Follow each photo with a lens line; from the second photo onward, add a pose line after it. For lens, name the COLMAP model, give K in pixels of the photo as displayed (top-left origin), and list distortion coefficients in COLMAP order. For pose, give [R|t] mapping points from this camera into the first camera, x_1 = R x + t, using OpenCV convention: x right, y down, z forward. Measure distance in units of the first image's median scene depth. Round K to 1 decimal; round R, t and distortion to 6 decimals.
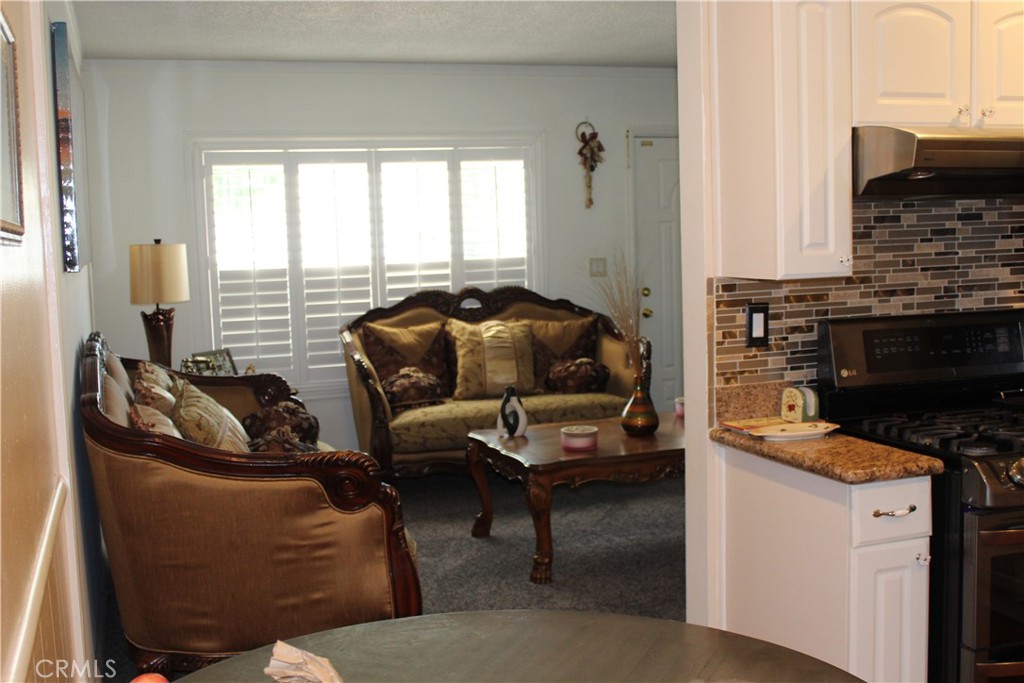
lens RADIAL K [[1149.2, 0, 512.0], [0, 1149.2, 341.5], [0, 0, 1]] dist [-0.071760, 0.023267]
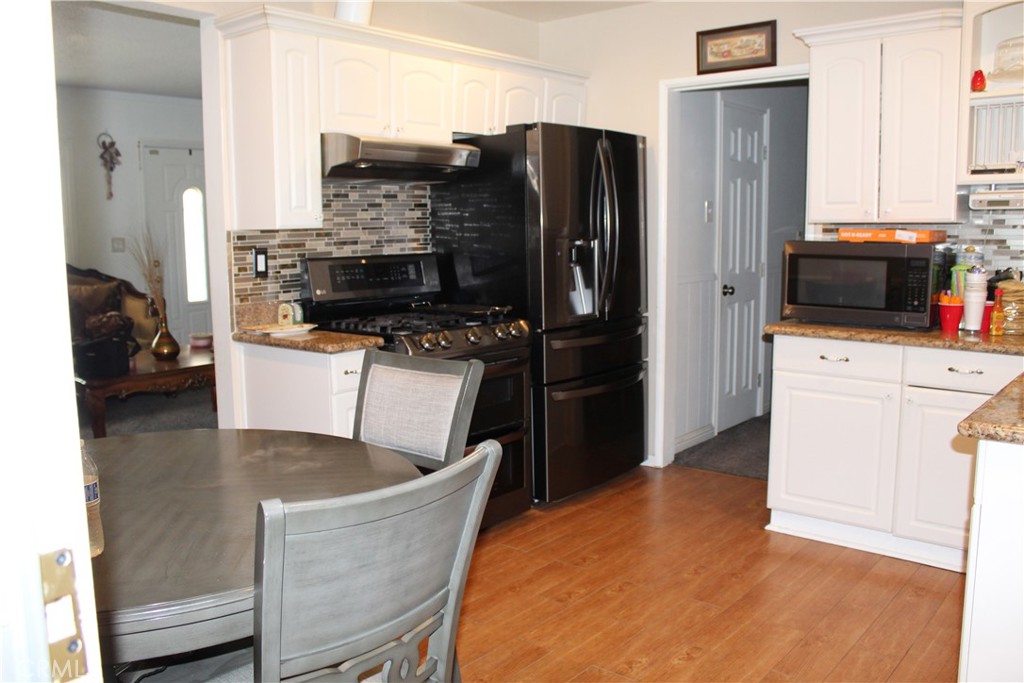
lens RADIAL K [[857.8, 0, 512.0], [0, 857.8, 341.5], [0, 0, 1]] dist [-0.166092, 0.160819]
pose [[0.858074, -0.048953, 0.511187, -0.074360], [0.033091, 0.998648, 0.040088, 0.054634], [-0.512459, -0.017483, 0.858534, -0.122653]]
